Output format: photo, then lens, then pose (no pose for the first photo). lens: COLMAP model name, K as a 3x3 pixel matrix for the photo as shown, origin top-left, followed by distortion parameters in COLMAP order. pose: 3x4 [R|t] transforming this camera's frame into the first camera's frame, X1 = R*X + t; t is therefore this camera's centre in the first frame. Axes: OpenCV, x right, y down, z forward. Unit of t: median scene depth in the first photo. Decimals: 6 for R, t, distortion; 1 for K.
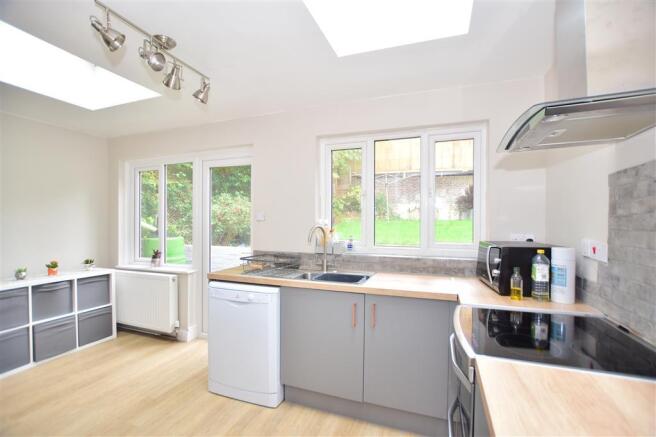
lens RADIAL K [[290.5, 0, 330.0], [0, 290.5, 222.2], [0, 0, 1]] dist [-0.024041, 0.000247]
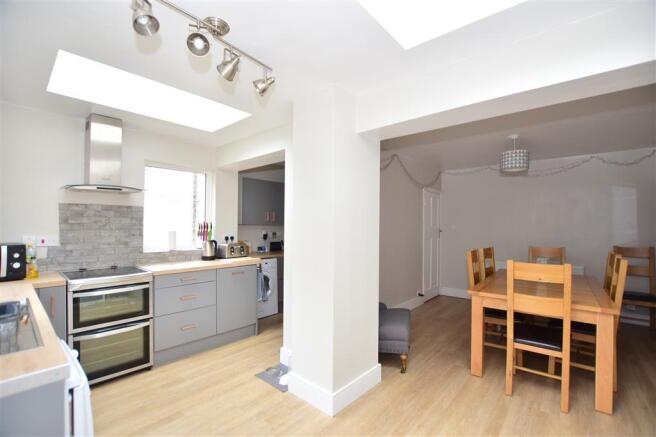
lens RADIAL K [[290.5, 0, 330.0], [0, 290.5, 222.2], [0, 0, 1]] dist [-0.024041, 0.000247]
pose [[-0.935711, -0.003354, 0.352752, -1.277846], [-0.005373, 0.999974, -0.004743, -0.023897], [-0.352727, -0.006333, -0.935705, 1.779555]]
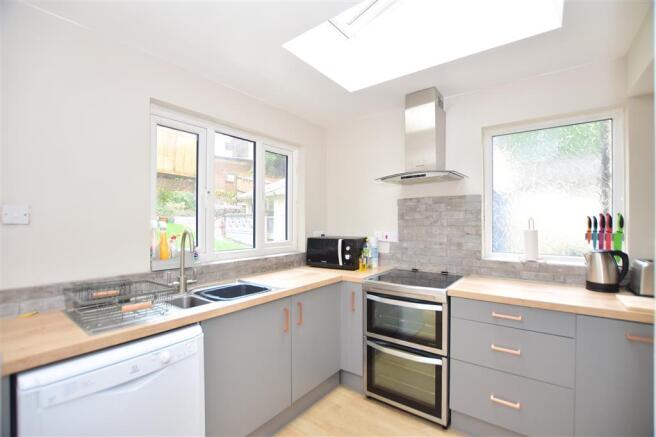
lens RADIAL K [[290.5, 0, 330.0], [0, 290.5, 222.2], [0, 0, 1]] dist [-0.024041, 0.000247]
pose [[0.294294, -0.004980, 0.955702, -0.937654], [0.010875, 0.999939, 0.001862, -0.008974], [-0.955653, 0.009845, 0.294331, 0.670277]]
